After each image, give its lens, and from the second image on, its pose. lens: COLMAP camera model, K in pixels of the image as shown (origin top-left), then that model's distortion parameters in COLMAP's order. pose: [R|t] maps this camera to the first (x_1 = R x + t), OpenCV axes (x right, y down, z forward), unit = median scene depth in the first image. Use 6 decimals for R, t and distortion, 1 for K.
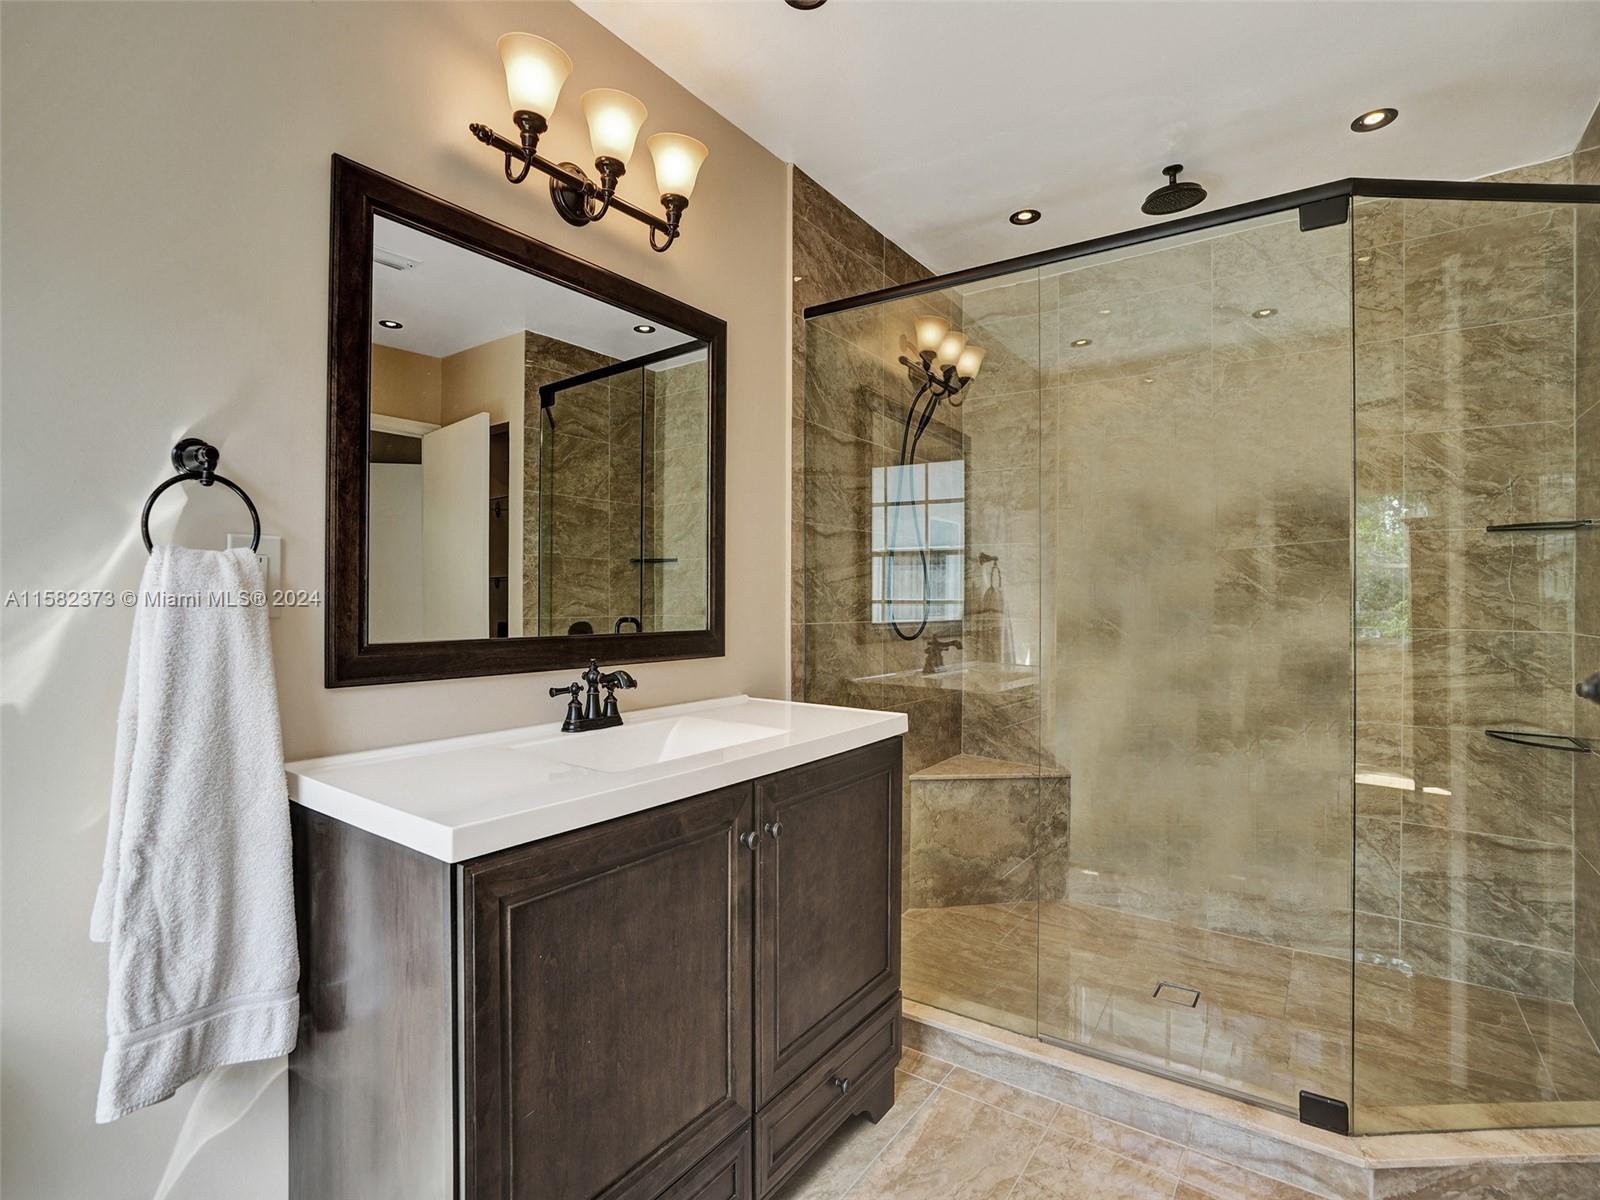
lens RADIAL K [[771.8, 0, 808.3], [0, 771.8, 595.6], [0, 0, 1]] dist [-0.038322, 0.013454]
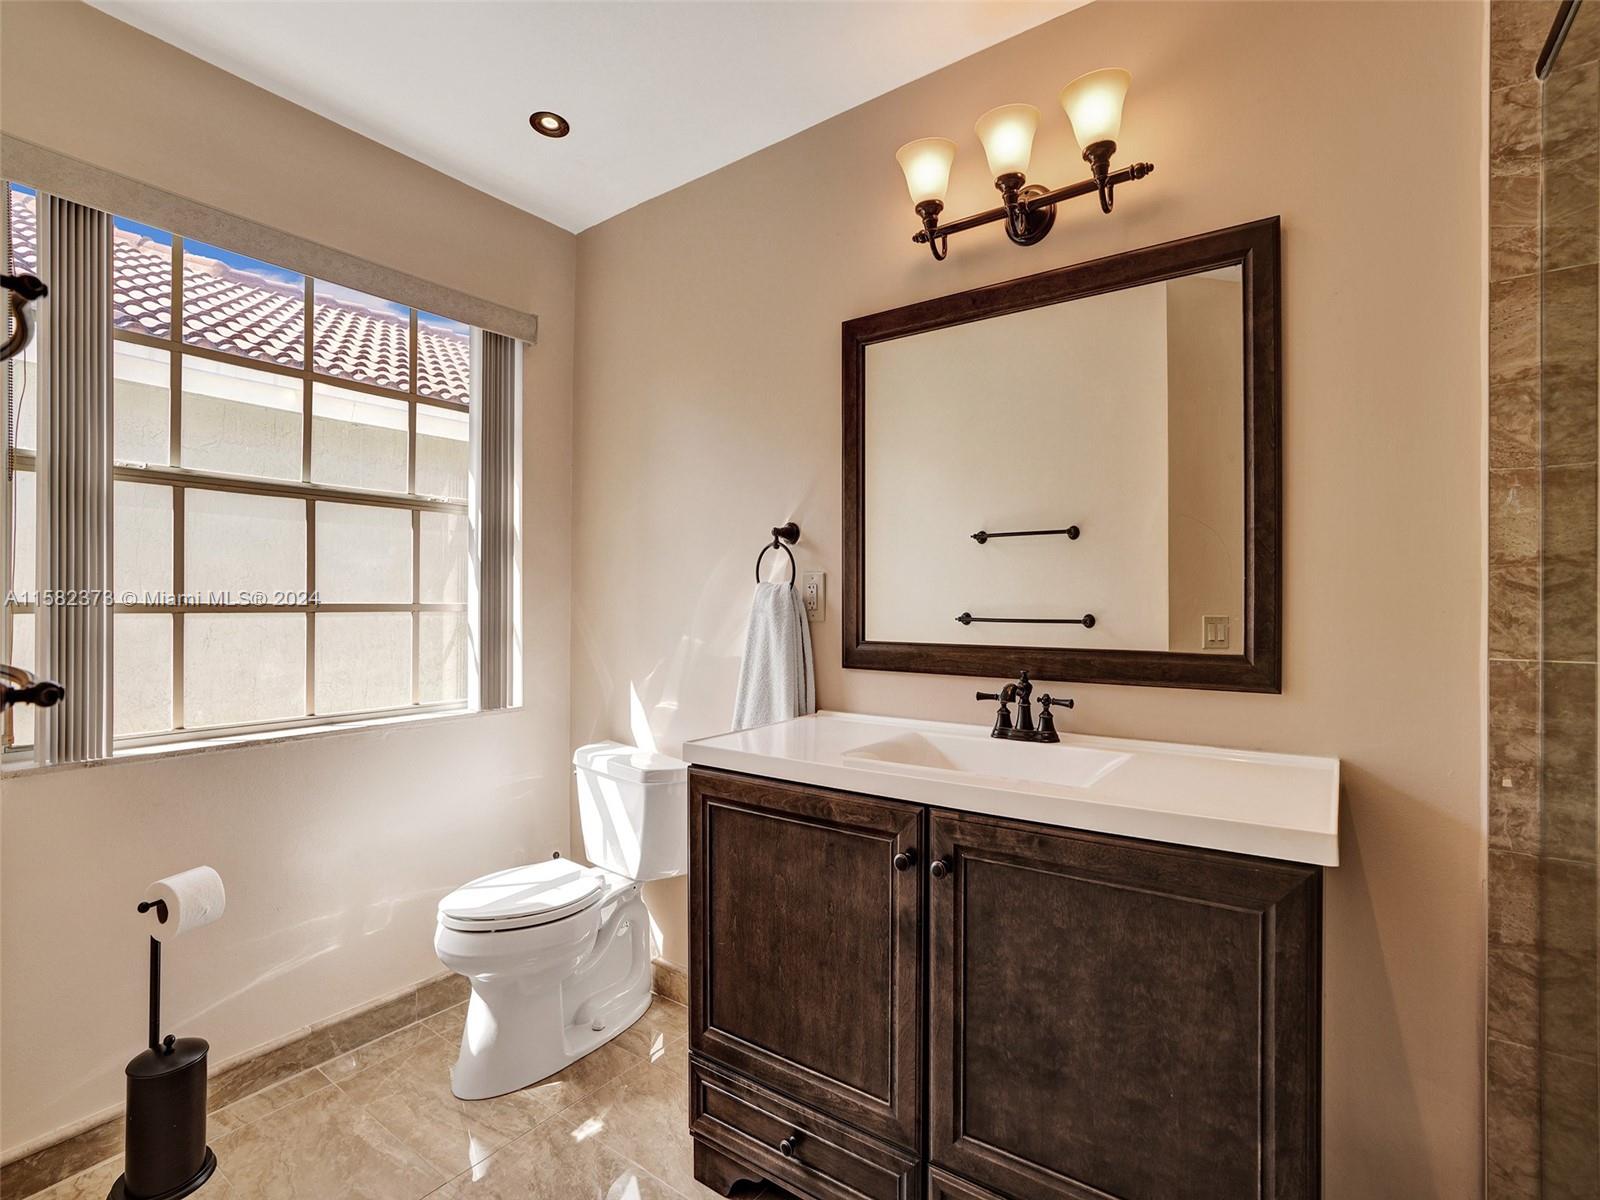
lens RADIAL K [[771.8, 0, 805.7], [0, 771.8, 604.8], [0, 0, 1]] dist [-0.038322, 0.013454]
pose [[-0.004350, -0.000899, -0.999990, 0.709507], [0.003236, 0.999994, -0.000913, -0.003985], [0.999985, -0.003240, -0.004347, 0.699238]]
